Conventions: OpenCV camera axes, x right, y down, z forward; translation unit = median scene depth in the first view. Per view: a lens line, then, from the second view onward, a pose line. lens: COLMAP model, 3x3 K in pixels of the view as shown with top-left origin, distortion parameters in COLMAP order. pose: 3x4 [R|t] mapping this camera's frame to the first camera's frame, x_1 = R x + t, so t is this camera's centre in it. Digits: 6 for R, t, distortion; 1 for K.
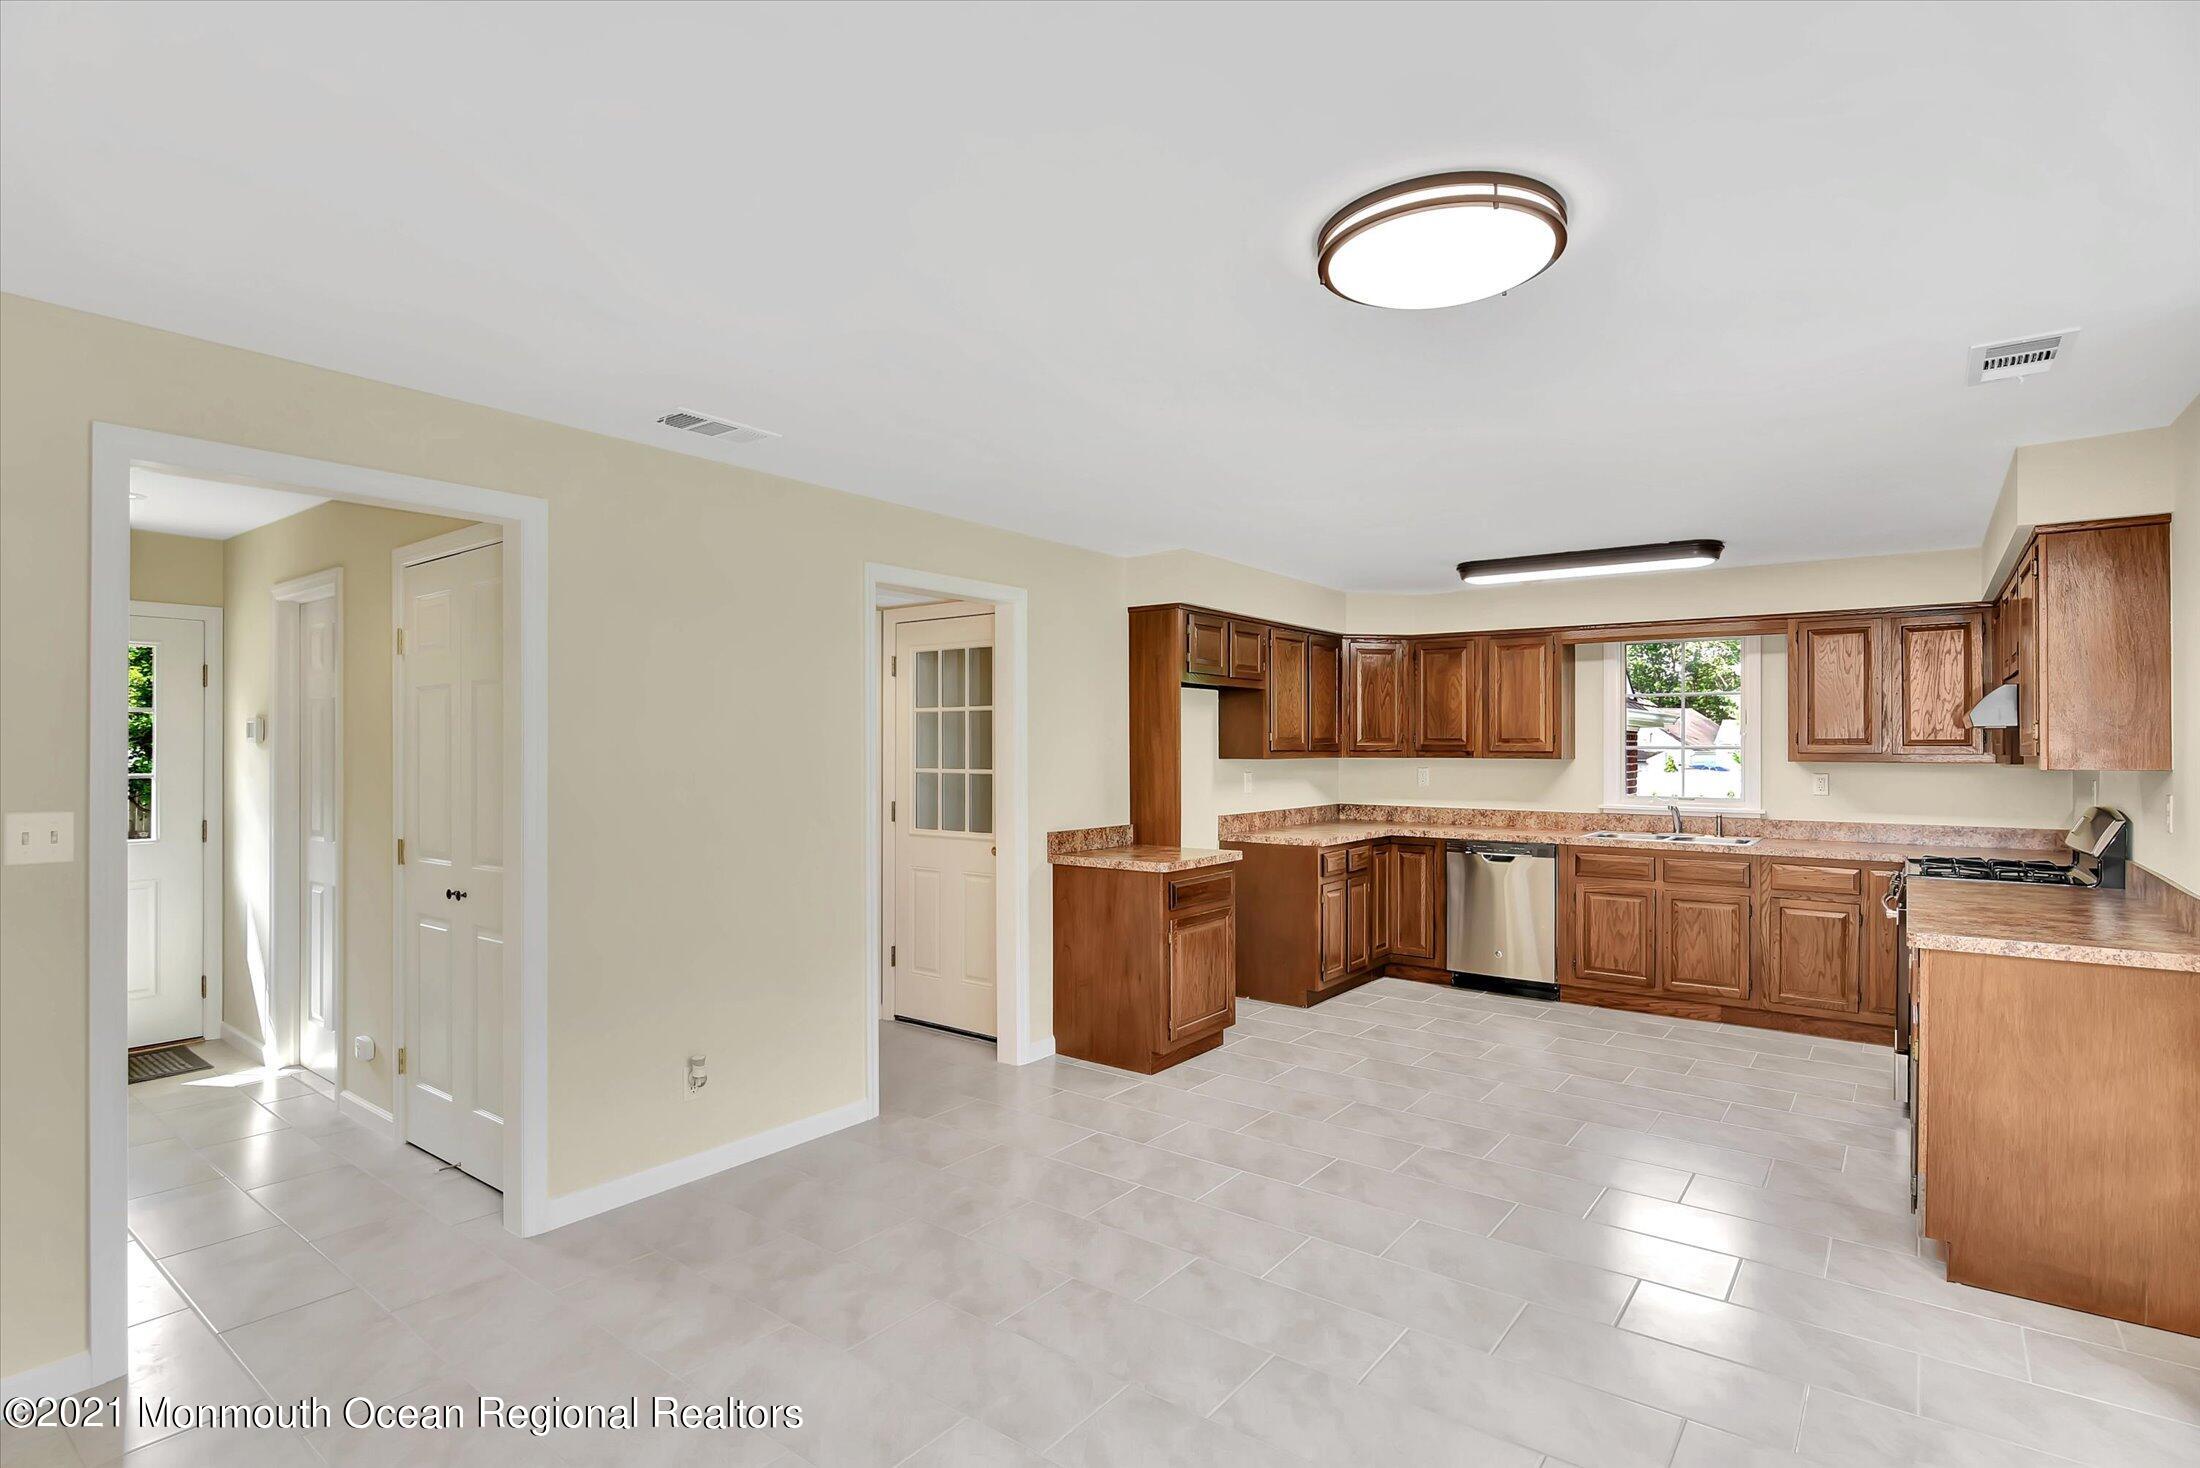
lens RADIAL K [[1090.4, 0, 1089.2], [0, 1090.4, 741.5], [0, 0, 1]] dist [-0.014774, -0.000657]
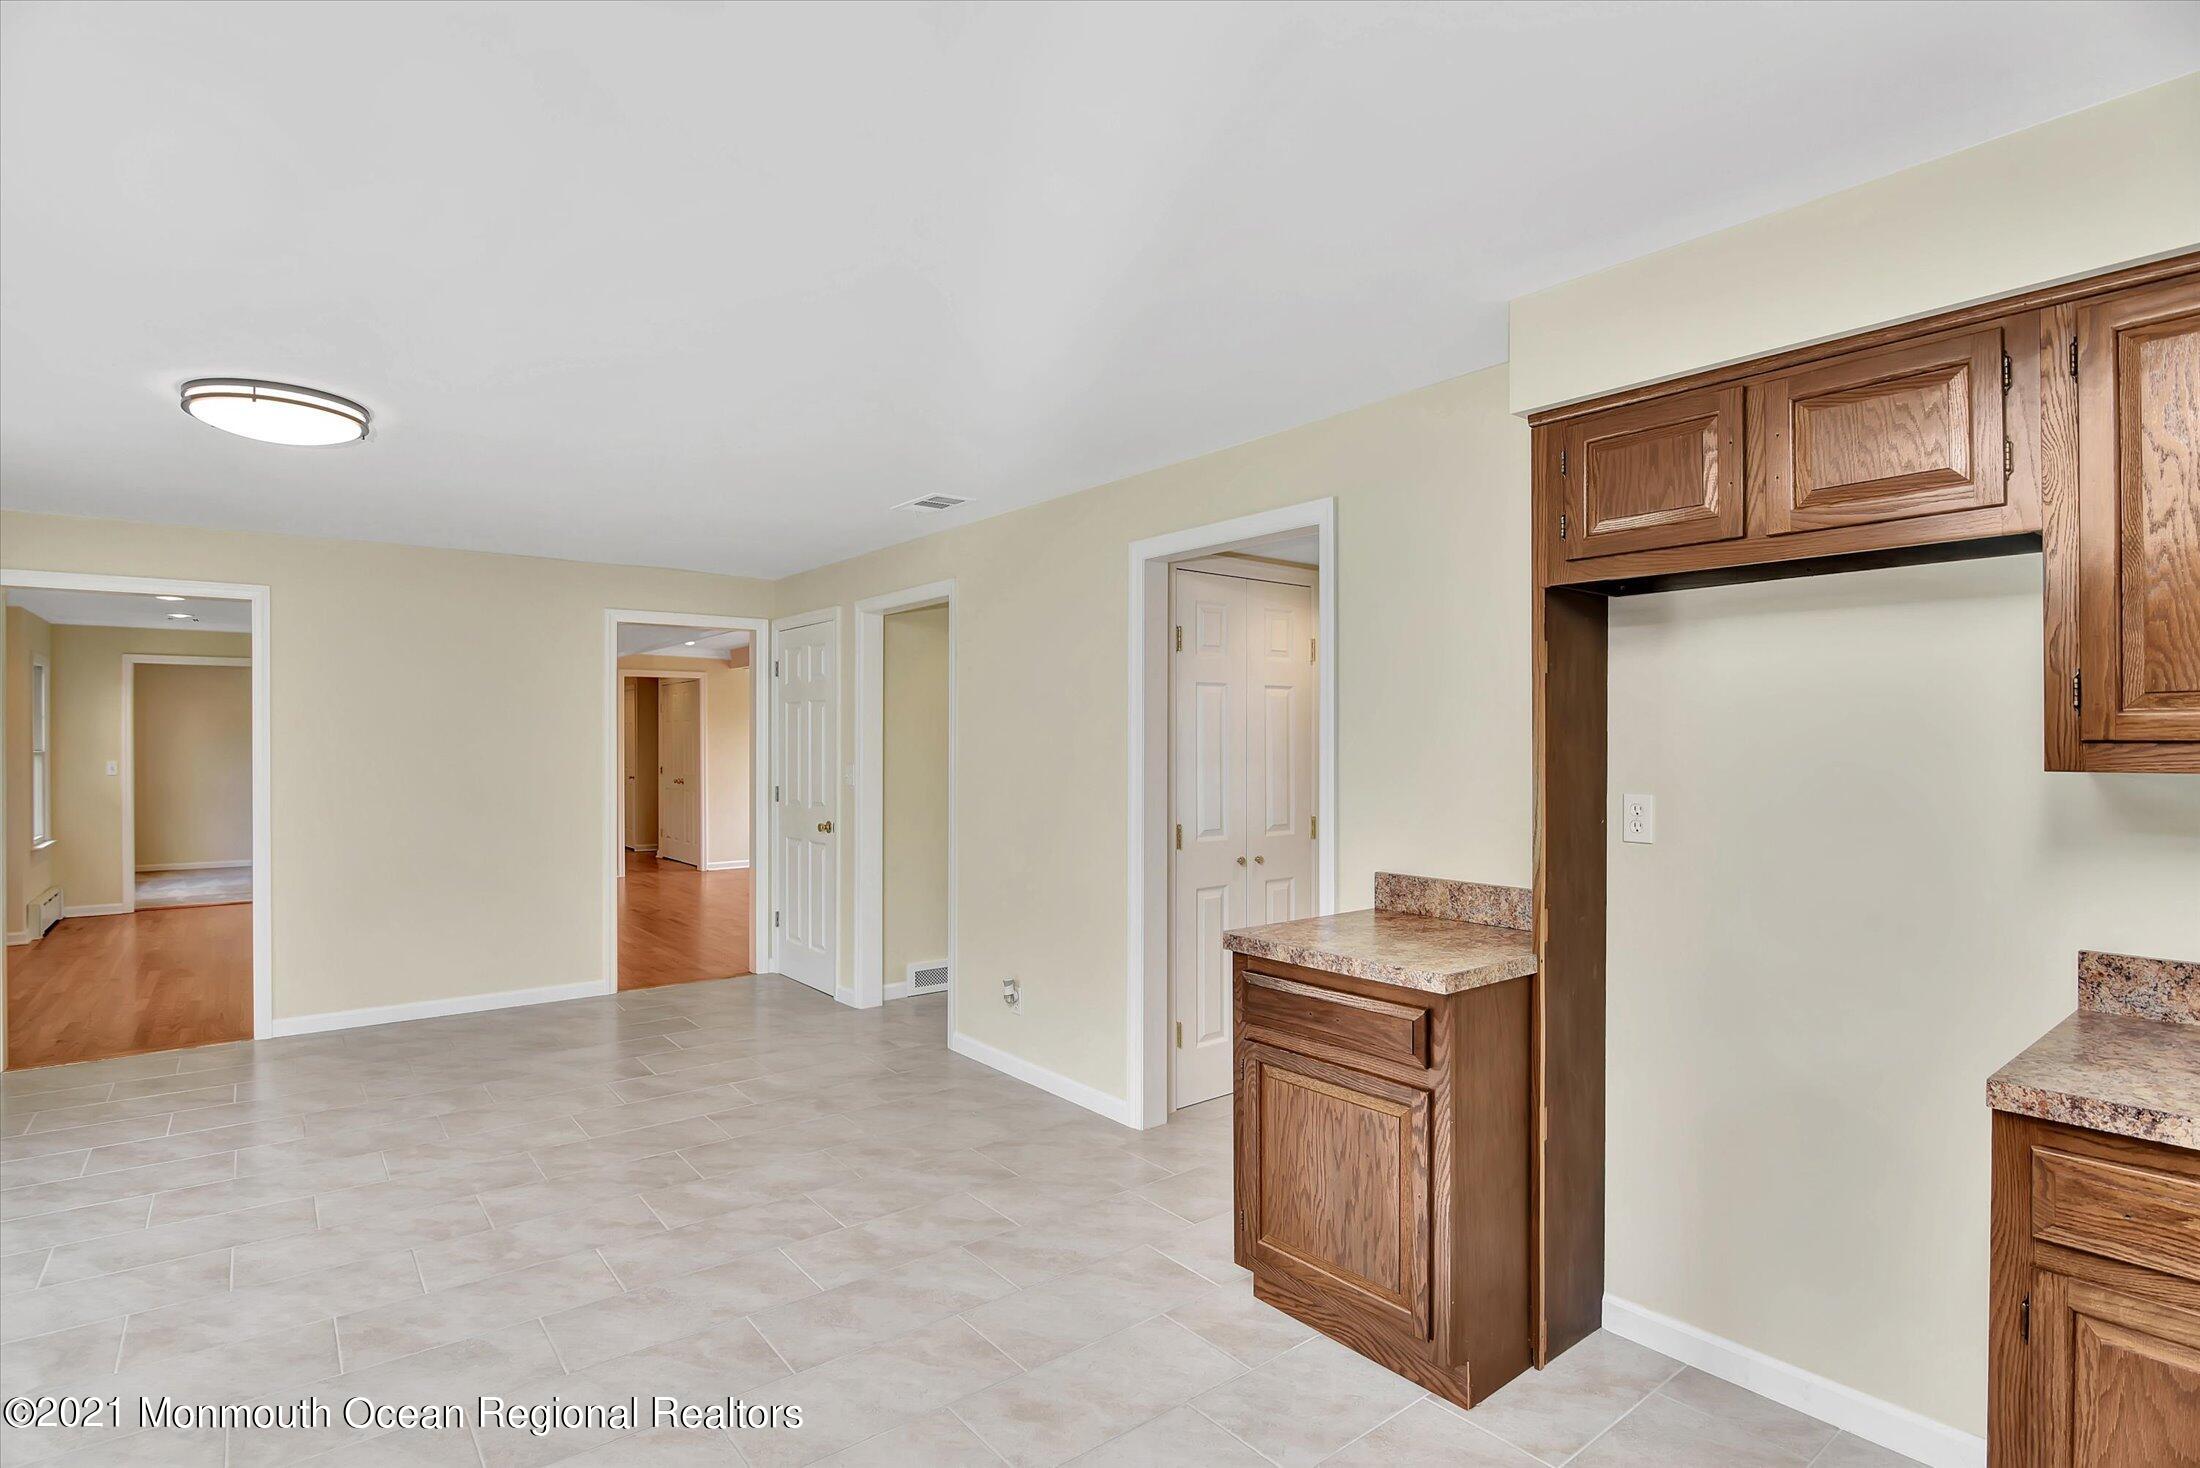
lens RADIAL K [[1090.4, 0, 1089.2], [0, 1090.4, 741.5], [0, 0, 1]] dist [-0.014774, -0.000657]
pose [[-0.247498, -0.000292, -0.968888, 0.541930], [0.005946, 0.999981, -0.001820, 0.007996], [0.968870, -0.006212, -0.247492, 0.890971]]
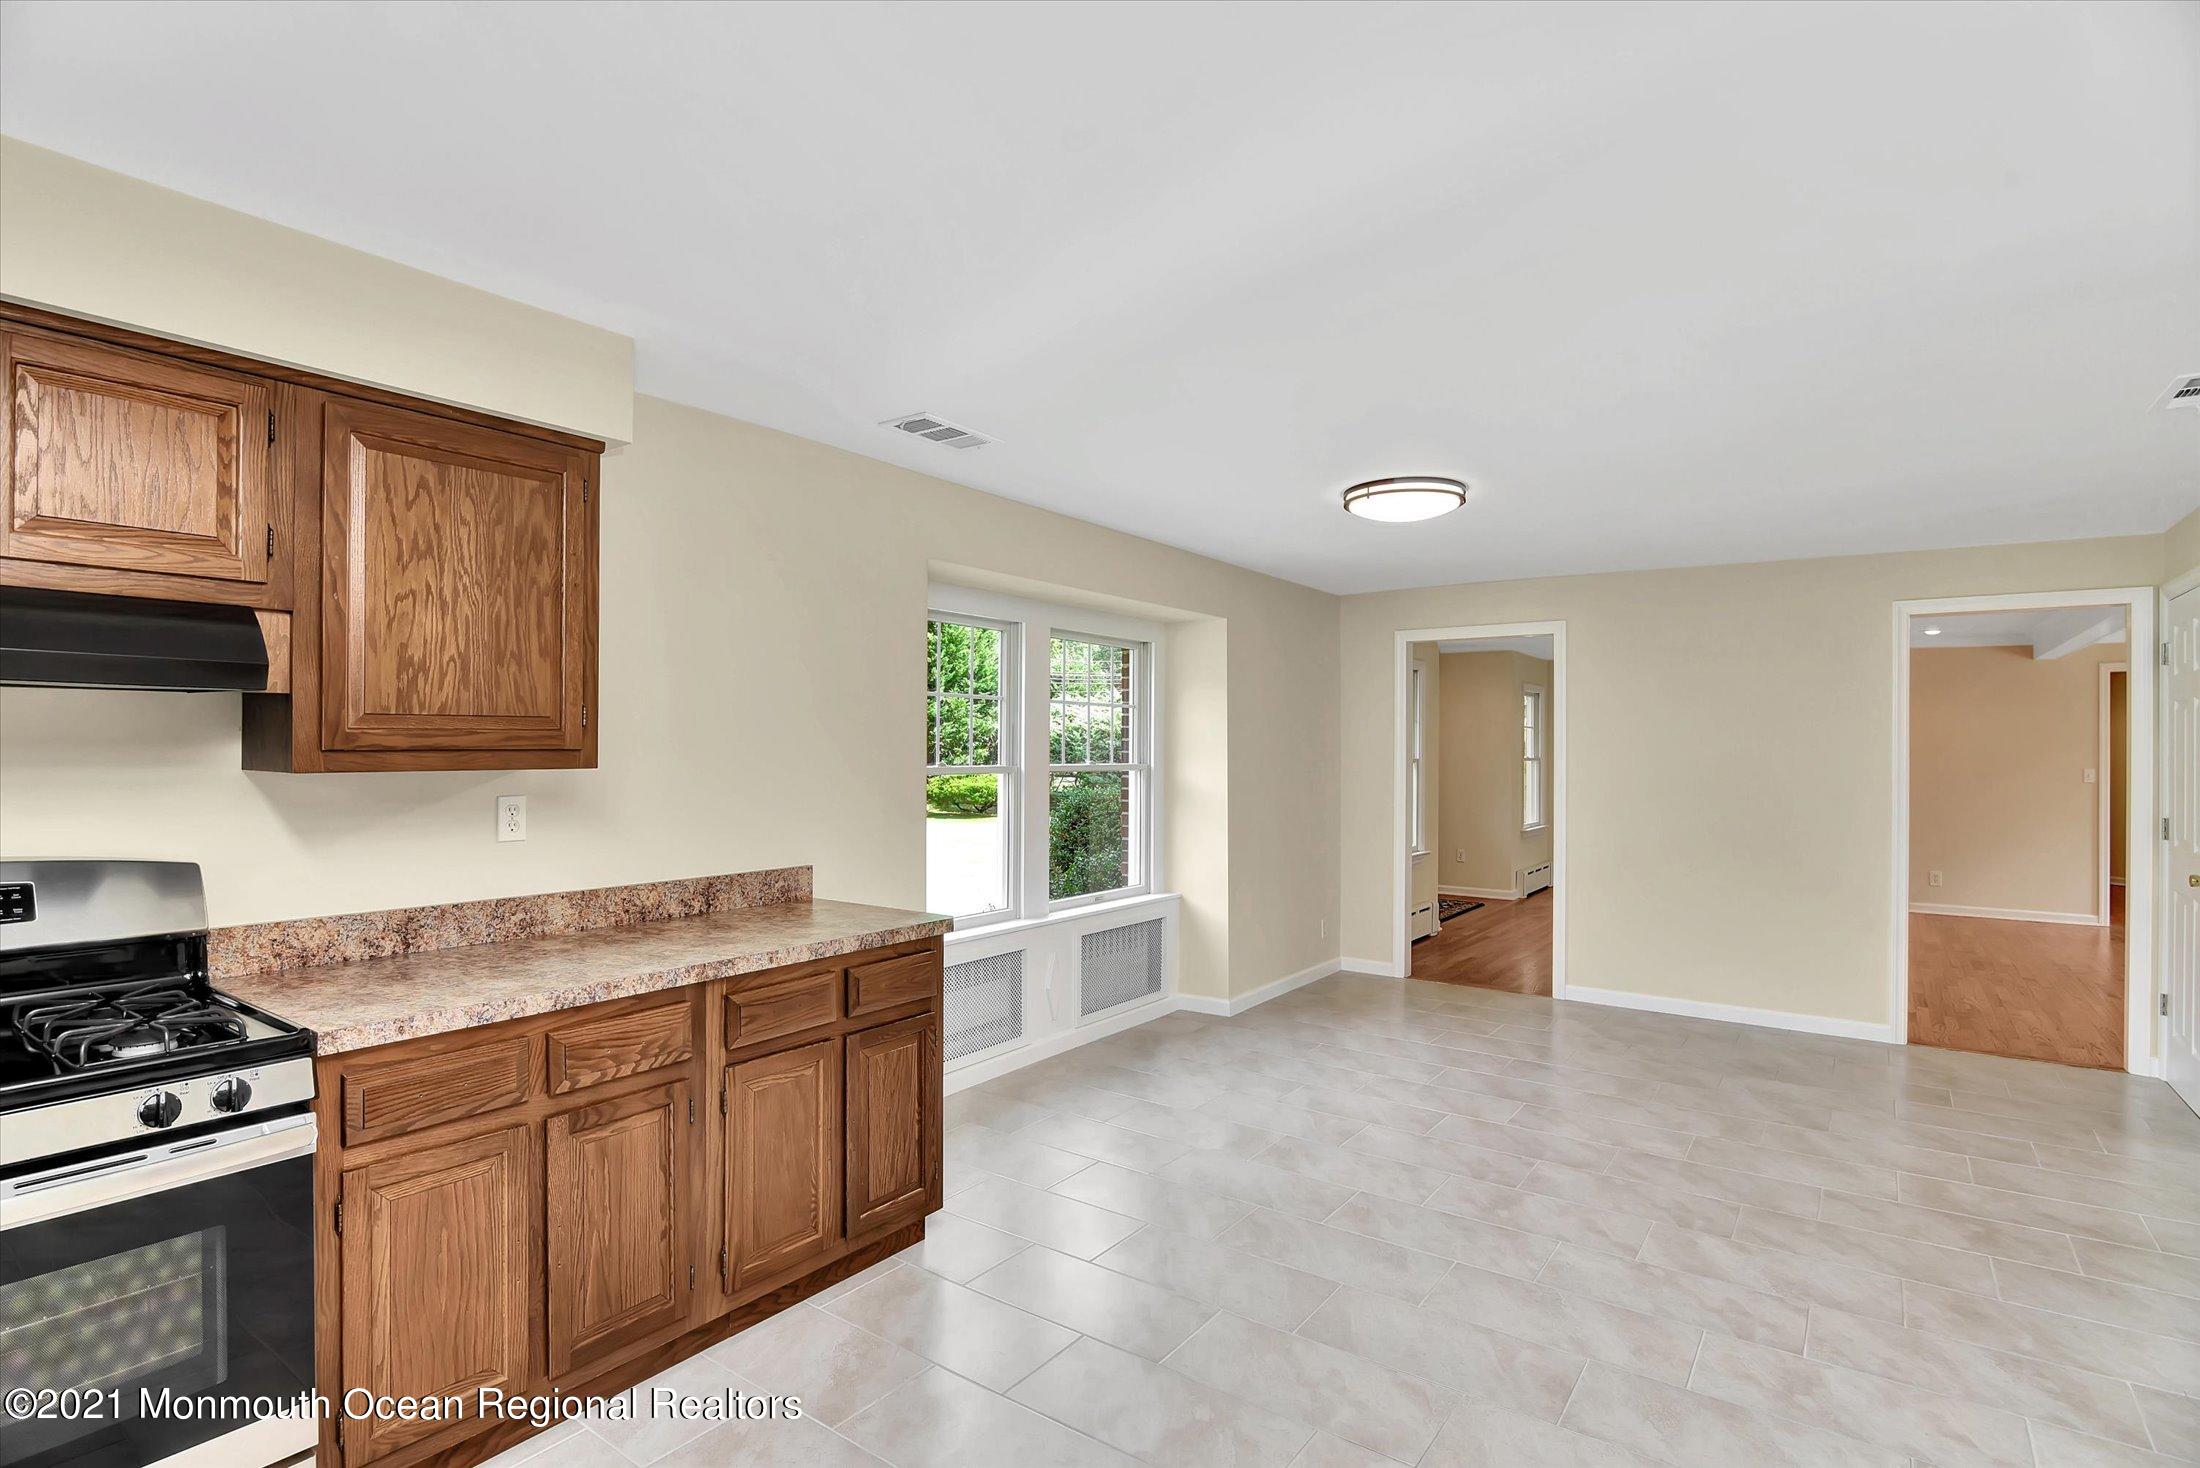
lens RADIAL K [[1084.4, 0, 1091.6], [0, 1084.4, 745.3], [0, 0, 1]] dist [-0.018336, -0.000156]
pose [[-0.999646, -0.007512, -0.025525, 0.339175], [-0.007329, 0.999947, -0.007258, 0.007933], [0.025578, -0.007069, -0.999648, 1.068063]]
